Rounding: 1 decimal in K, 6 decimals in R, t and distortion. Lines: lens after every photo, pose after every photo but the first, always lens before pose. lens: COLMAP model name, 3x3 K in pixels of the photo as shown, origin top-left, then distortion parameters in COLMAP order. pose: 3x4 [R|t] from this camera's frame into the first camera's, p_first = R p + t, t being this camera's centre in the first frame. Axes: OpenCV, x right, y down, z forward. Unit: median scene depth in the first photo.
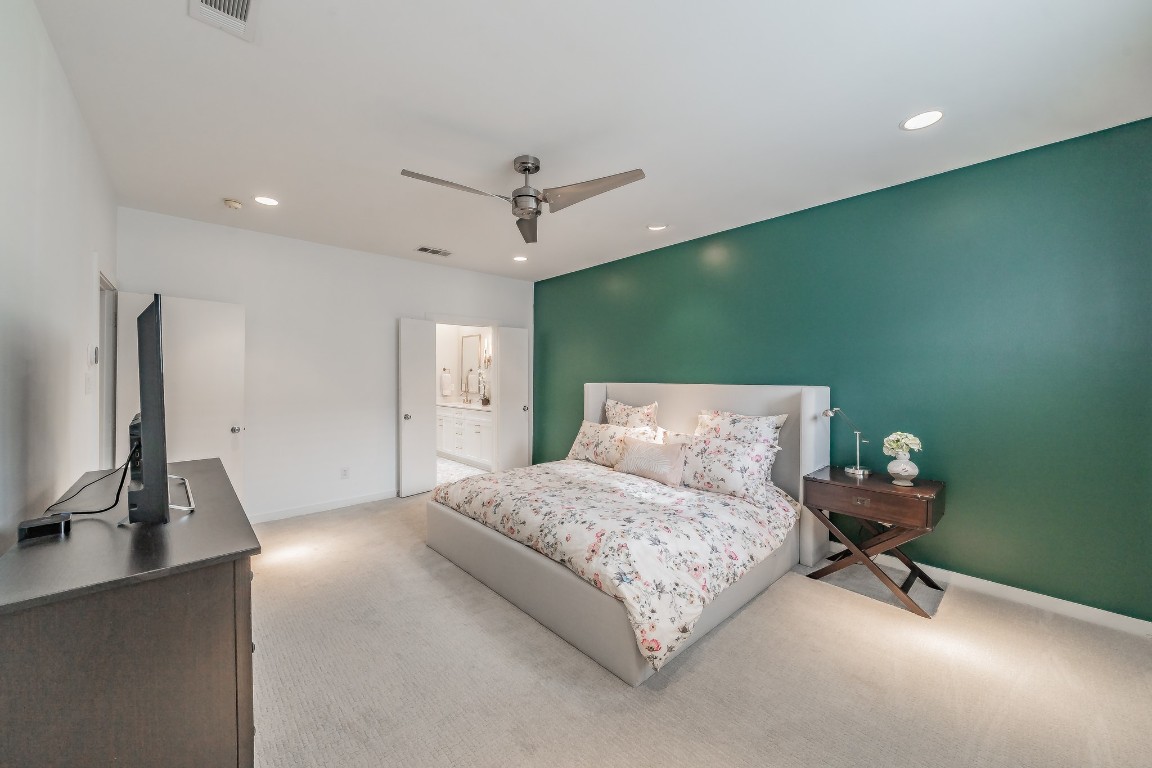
lens RADIAL K [[419.2, 0, 562.1], [0, 419.2, 380.2], [0, 0, 1]] dist [0.000498, 0.000062]
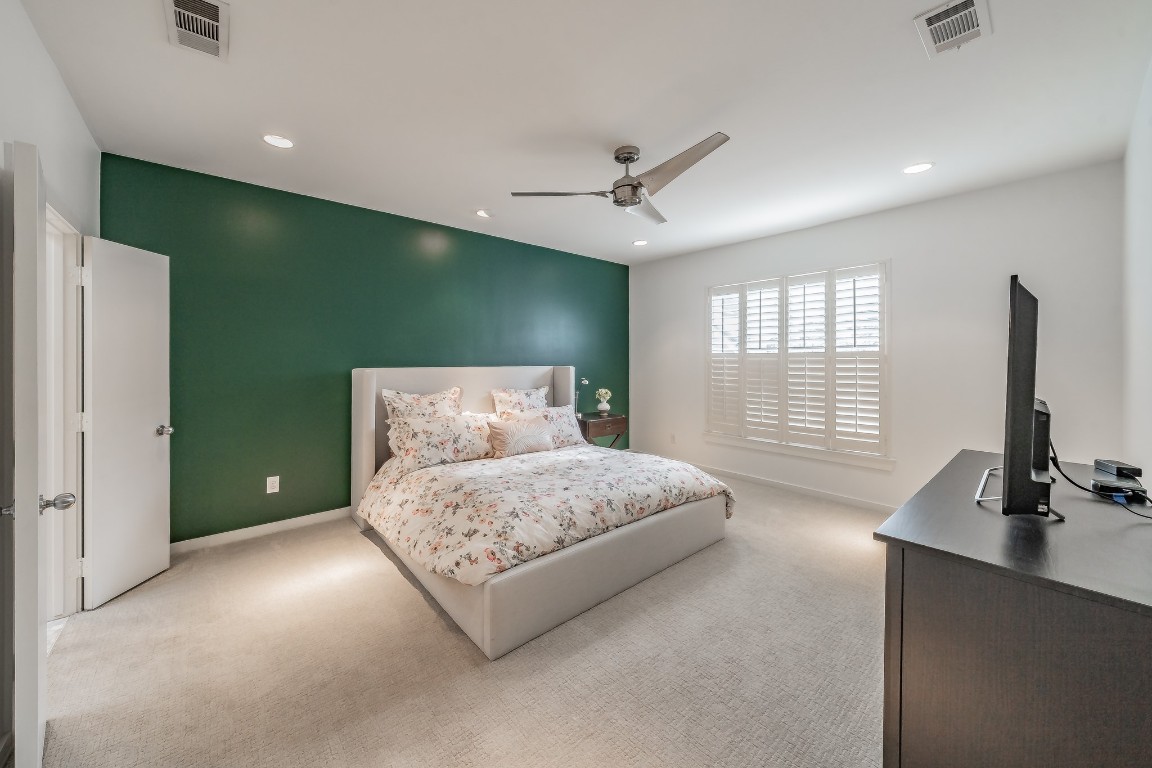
lens RADIAL K [[411.6, 0, 540.3], [0, 411.6, 363.8], [0, 0, 1]] dist [0.000264, 0.000008]
pose [[0.064327, -0.011701, 0.997860, -1.033966], [0.006642, 0.999914, 0.011297, -0.015436], [-0.997907, 0.005901, 0.064399, 1.067027]]
